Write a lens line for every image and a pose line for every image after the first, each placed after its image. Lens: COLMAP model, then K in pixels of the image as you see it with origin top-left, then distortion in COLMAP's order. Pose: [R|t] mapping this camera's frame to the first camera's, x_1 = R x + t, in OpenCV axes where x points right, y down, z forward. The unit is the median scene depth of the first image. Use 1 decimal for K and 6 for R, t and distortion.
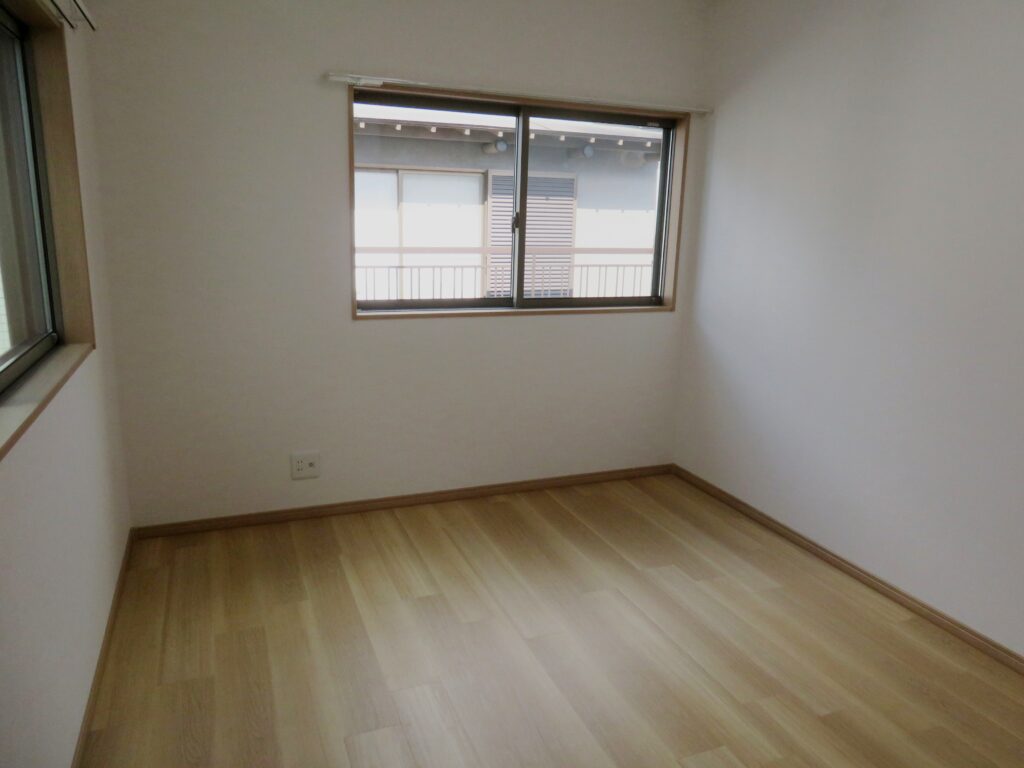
lens RADIAL K [[733.8, 0, 512.0], [0, 733.8, 384.0], [0, 0, 1]] dist [-0.002829, 0.001060]
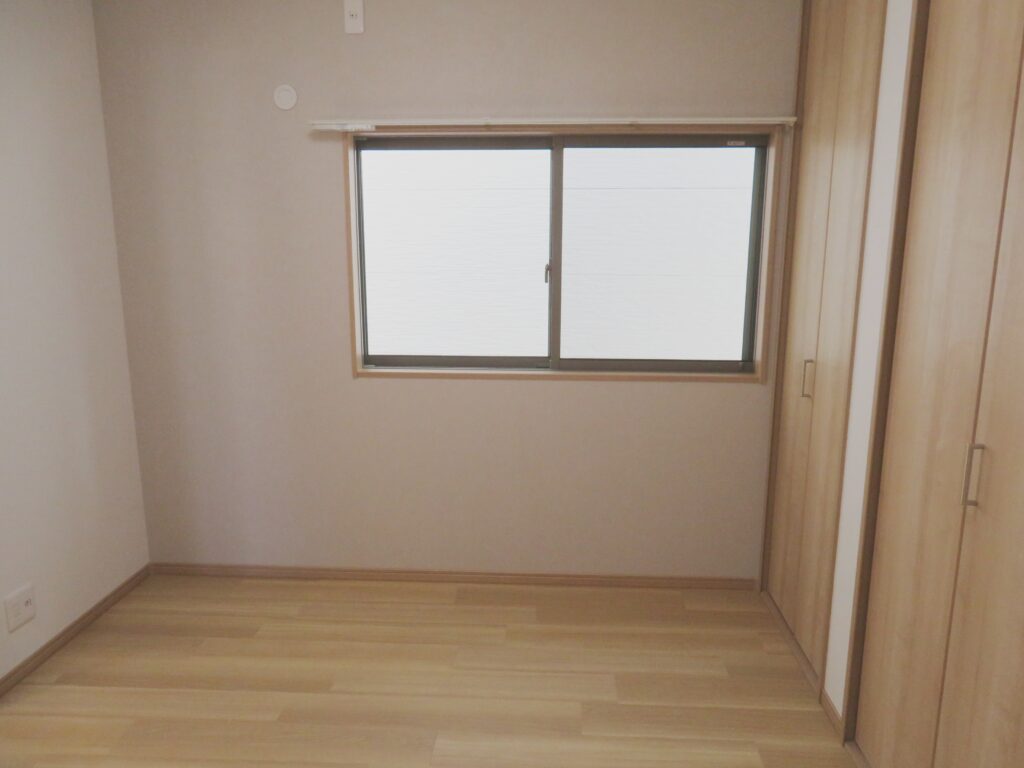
lens RADIAL K [[733.8, 0, 512.0], [0, 733.8, 384.0], [0, 0, 1]] dist [-0.002829, 0.001060]
pose [[0.895164, 0.041770, -0.443775, 0.352564], [-0.078069, 0.994902, -0.063832, -0.029853], [0.438847, 0.091785, 0.893862, 0.226371]]
